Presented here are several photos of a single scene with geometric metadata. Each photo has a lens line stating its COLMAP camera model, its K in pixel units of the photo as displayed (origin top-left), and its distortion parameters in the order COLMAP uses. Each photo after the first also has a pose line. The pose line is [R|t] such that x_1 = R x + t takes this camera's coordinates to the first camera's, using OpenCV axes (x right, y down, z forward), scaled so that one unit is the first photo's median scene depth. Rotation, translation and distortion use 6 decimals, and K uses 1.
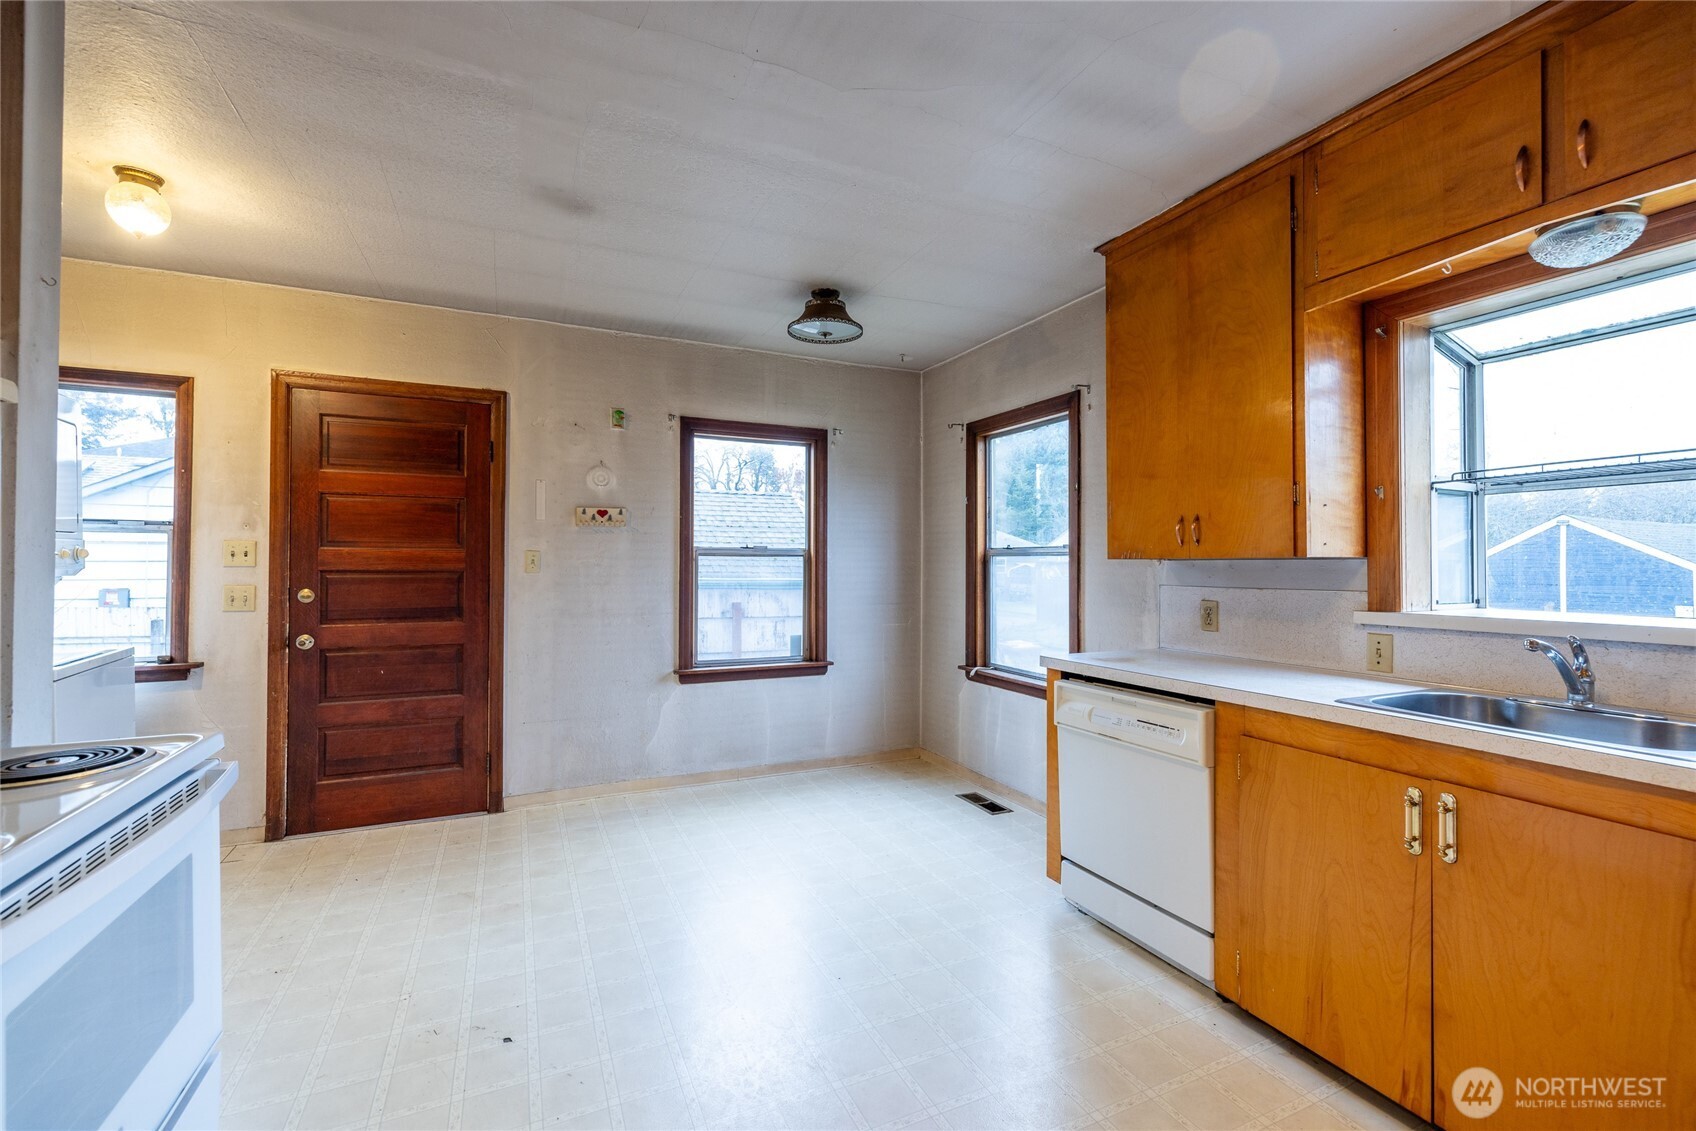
lens RADIAL K [[714.0, 0, 827.5], [0, 714.0, 557.4], [0, 0, 1]] dist [0.000604, 0.000966]
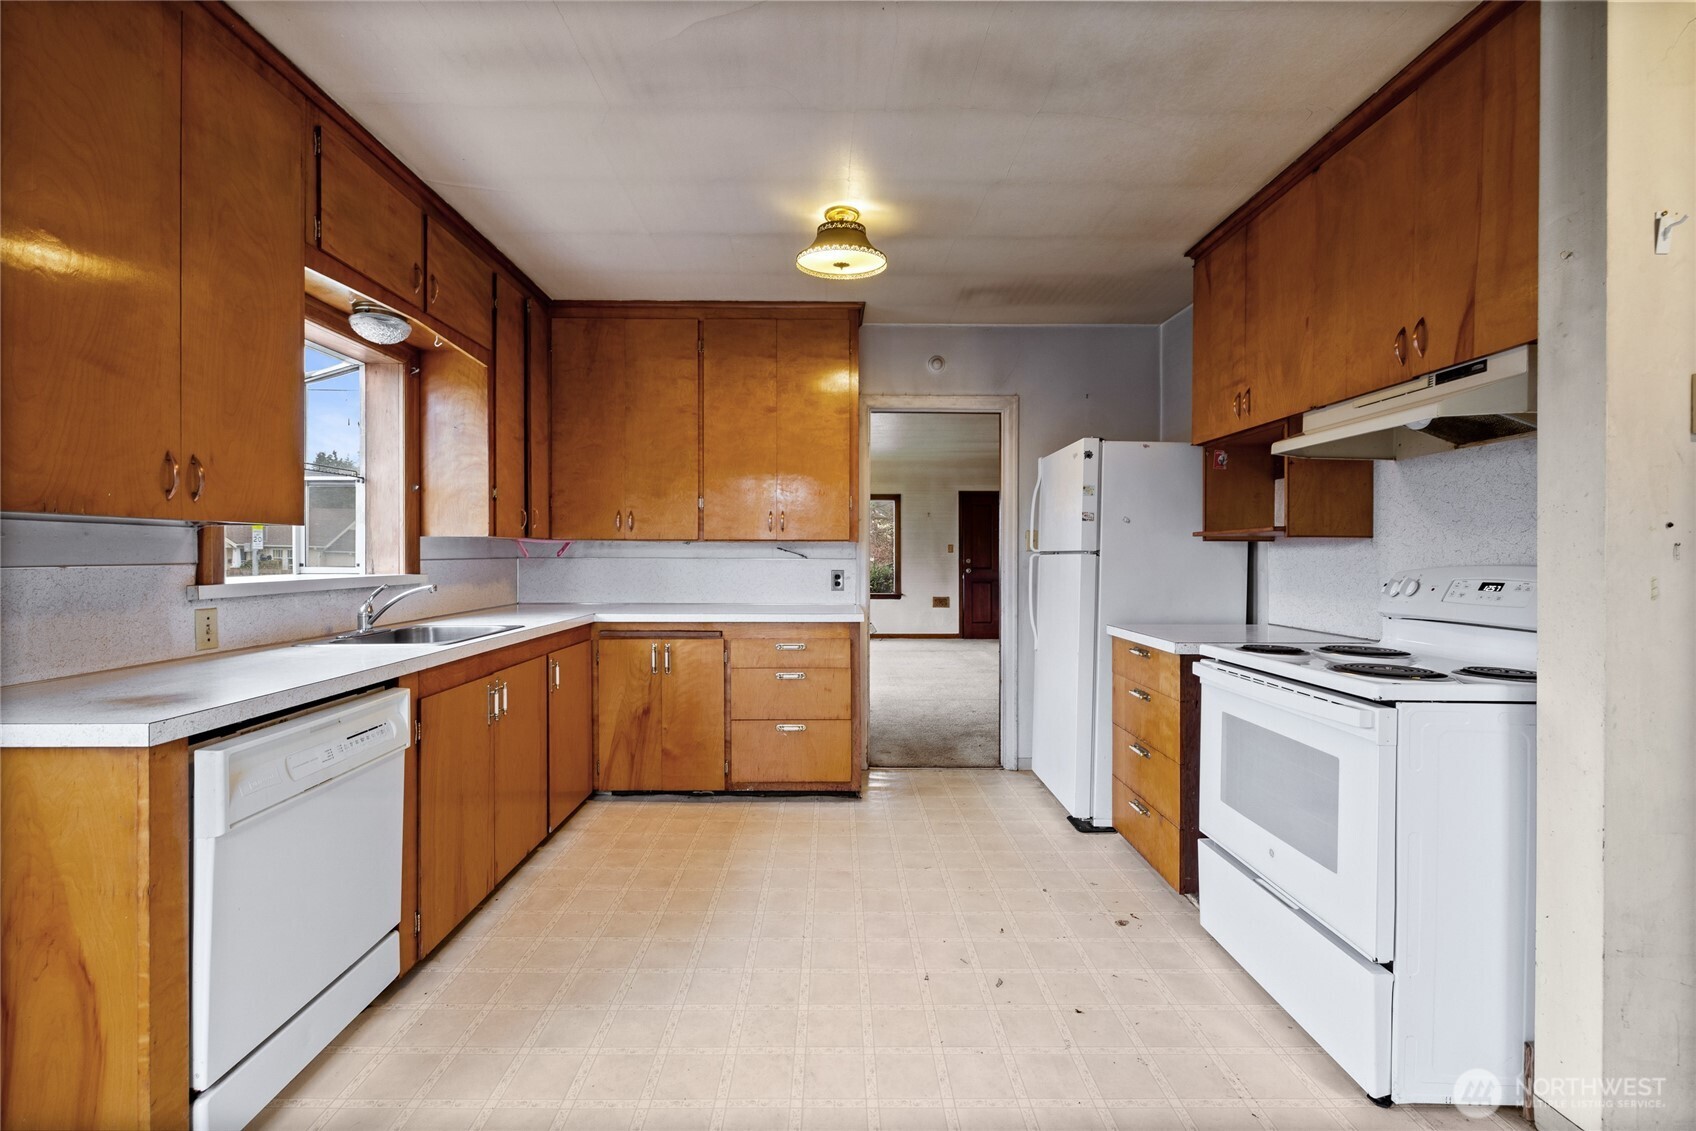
lens RADIAL K [[714.0, 0, 840.3], [0, 714.0, 556.1], [0, 0, 1]] dist [0.000604, 0.000966]
pose [[-0.917233, -0.005108, 0.398319, -0.217432], [-0.009442, 0.999916, -0.008921, 0.024538], [-0.398240, -0.011944, -0.917204, 0.952915]]
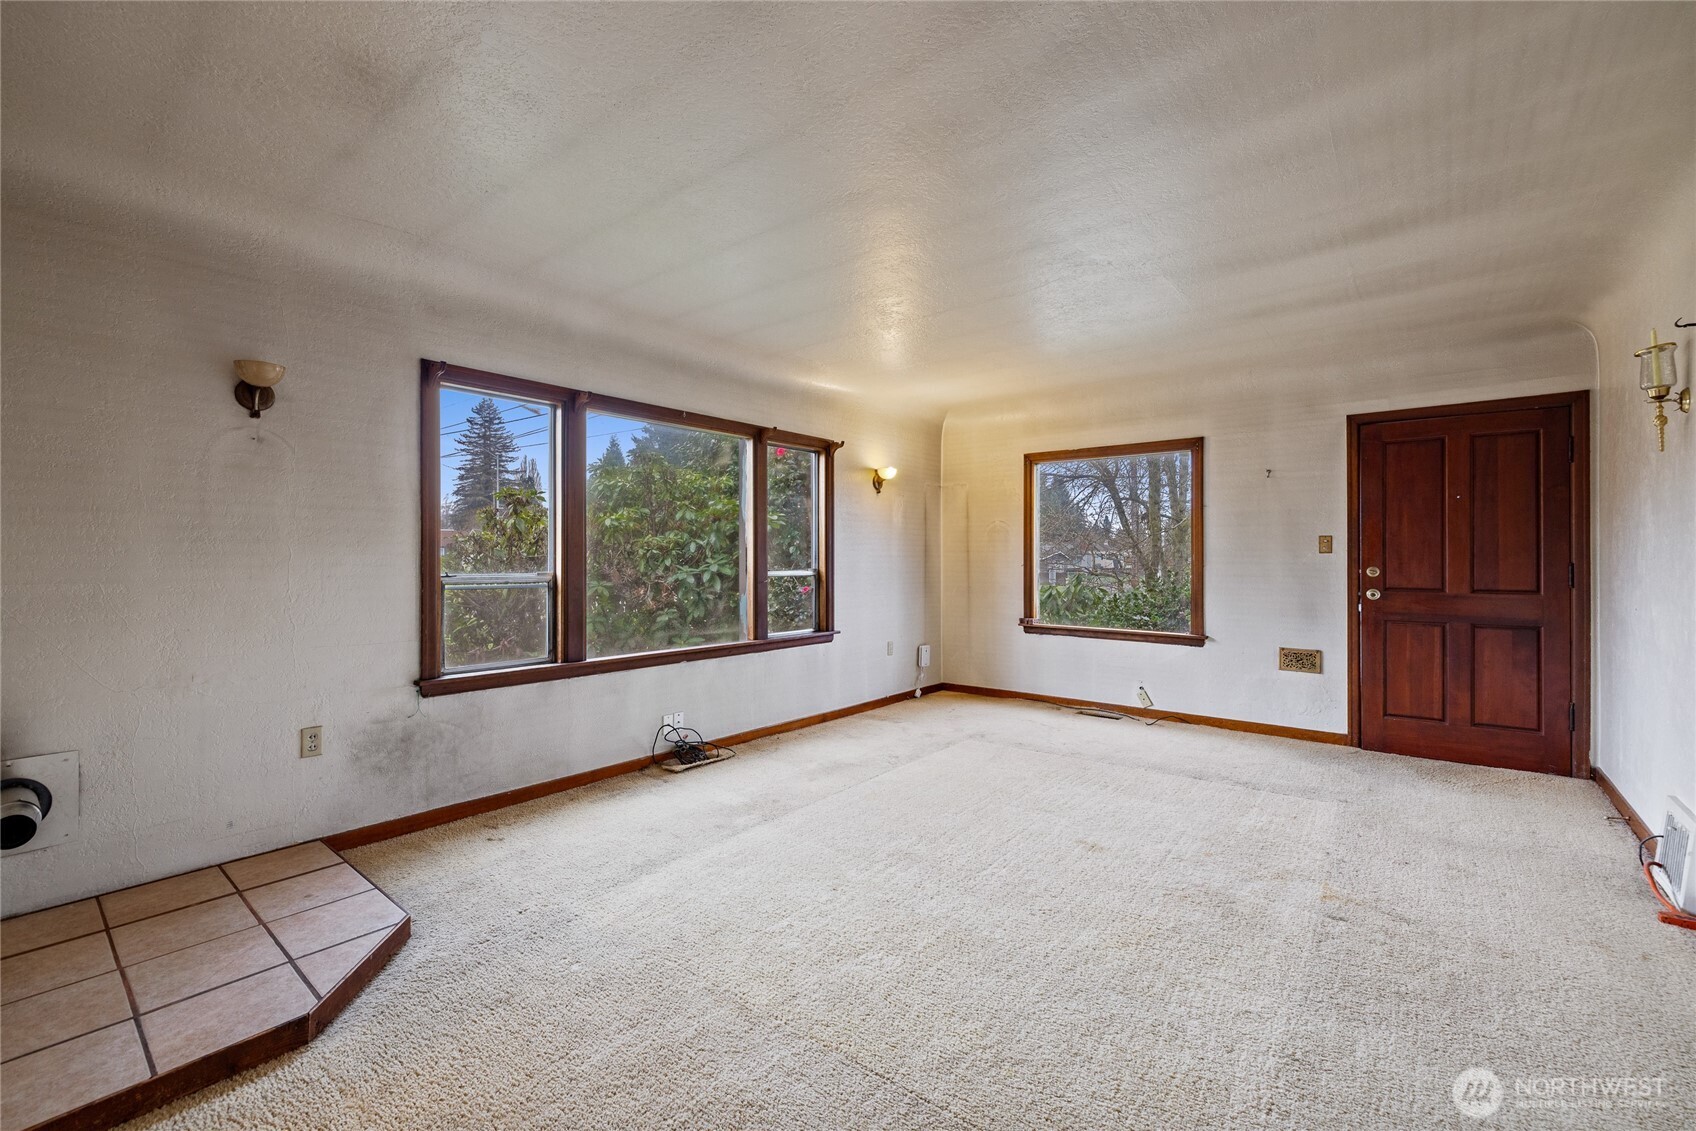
lens RADIAL K [[714.0, 0, 827.3], [0, 714.0, 557.1], [0, 0, 1]] dist [0.000604, 0.000966]
pose [[-0.431085, -0.003357, 0.902305, -0.266006], [-0.013775, 0.999901, -0.002860, 0.003960], [-0.902206, -0.013662, -0.431088, -0.492043]]
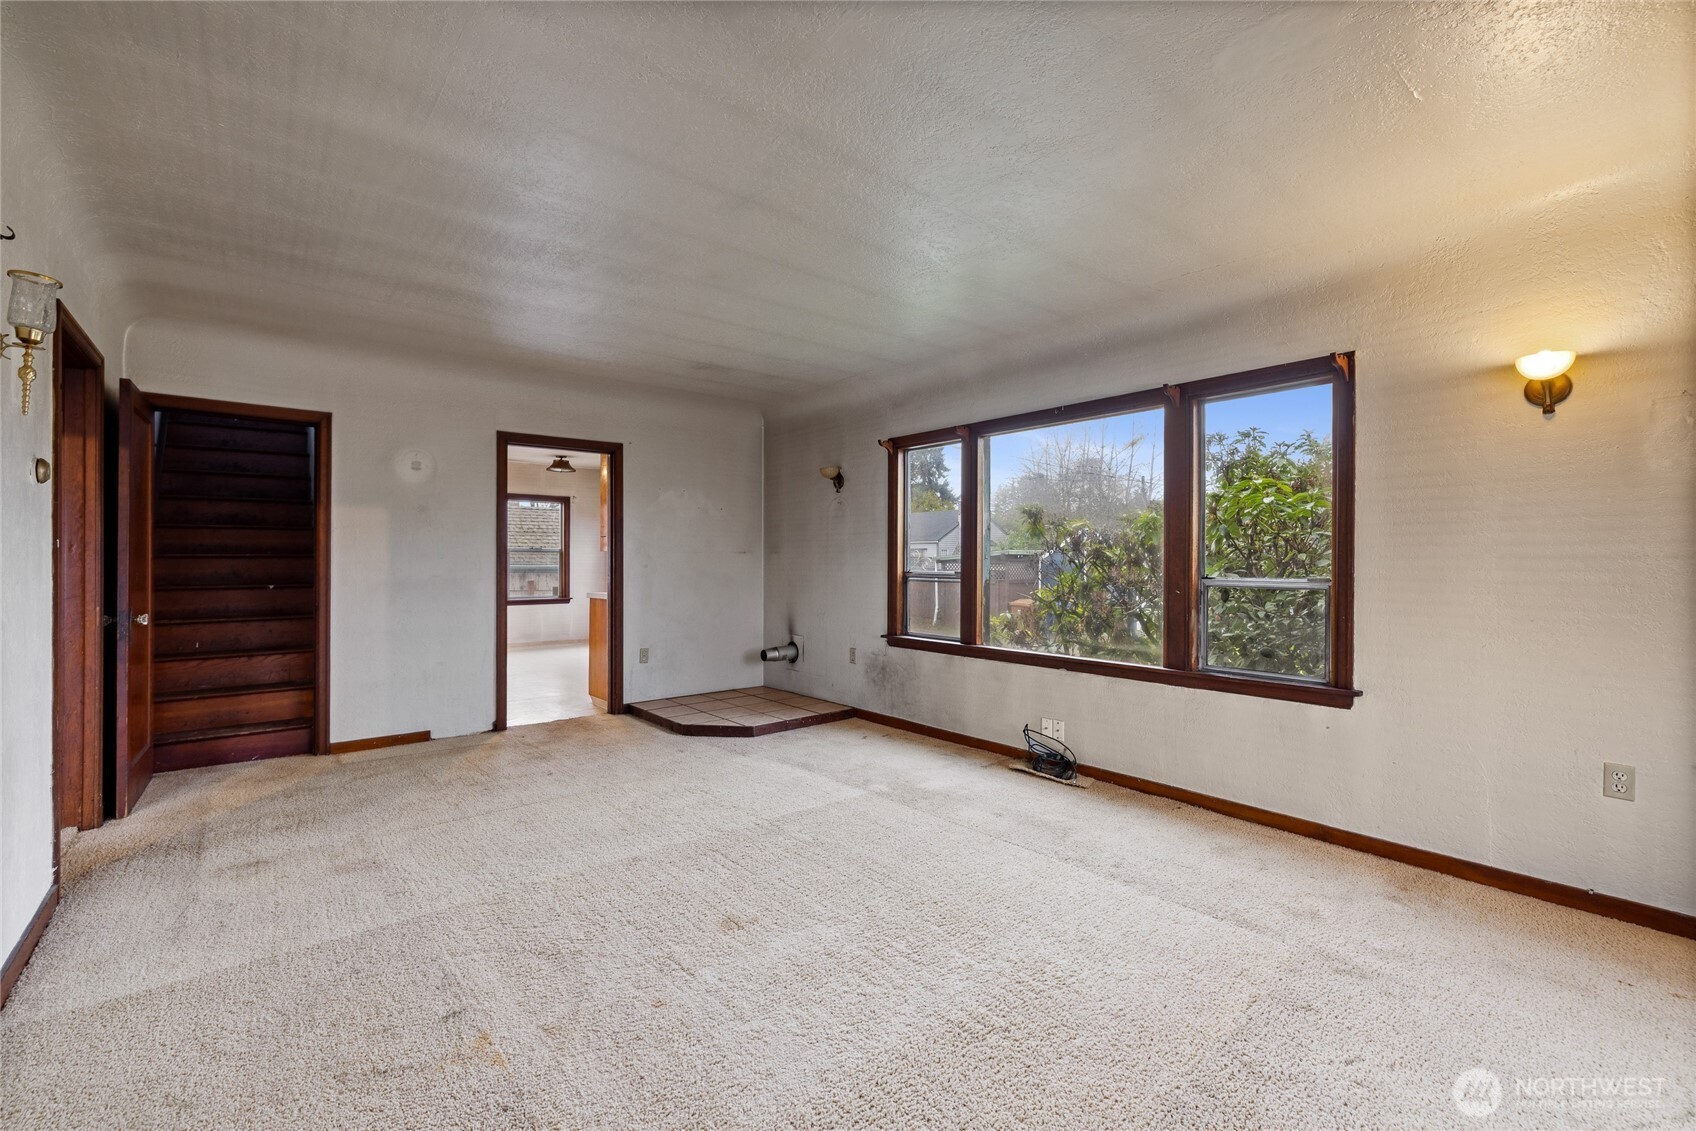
lens RADIAL K [[714.0, 0, 838.9], [0, 714.0, 556.1], [0, 0, 1]] dist [0.000604, 0.000966]
pose [[0.964389, 0.000072, 0.264488, 0.282624], [-0.002061, 0.999972, 0.007245, -0.009119], [-0.264480, -0.007532, 0.964362, -1.826604]]
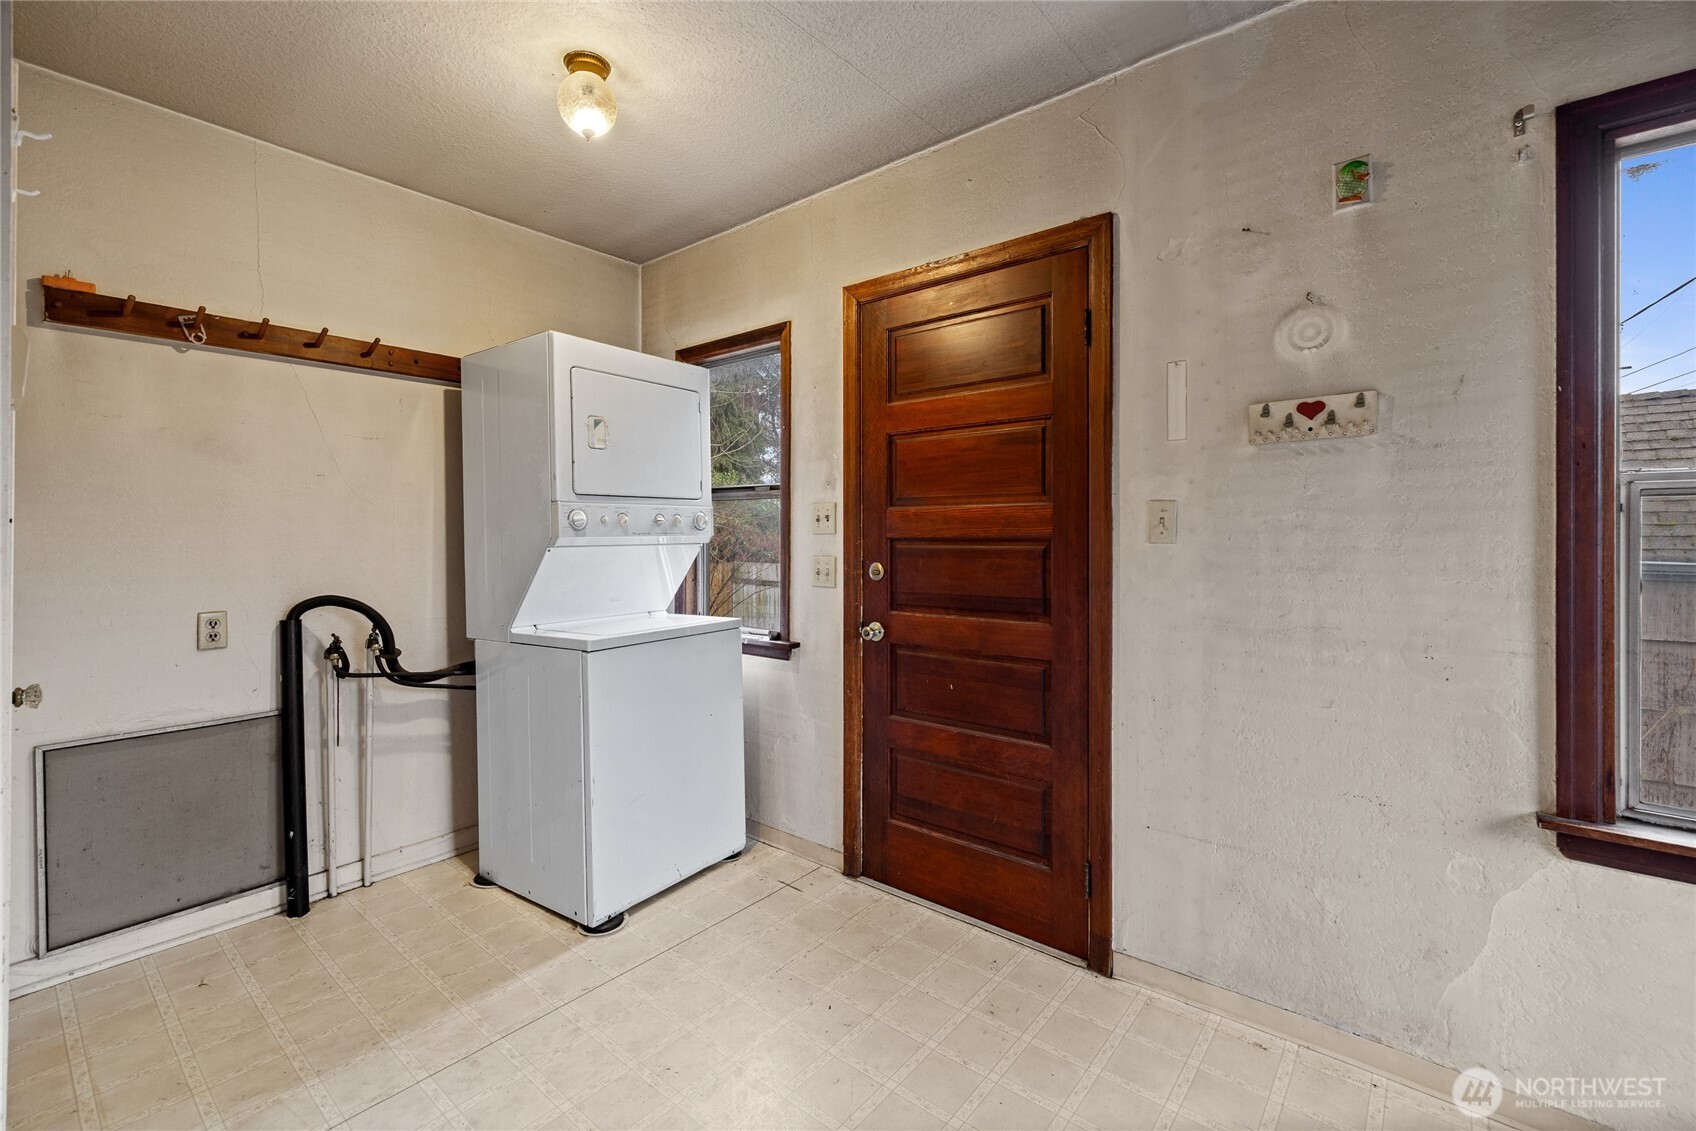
lens RADIAL K [[714.0, 0, 862.6], [0, 714.0, 534.9], [0, 0, 1]] dist [0.000604, 0.000966]
pose [[0.442333, -0.003979, -0.896842, -0.045613], [0.015286, 0.999878, 0.003103, 0.011372], [0.896721, -0.015081, 0.442340, 0.612973]]
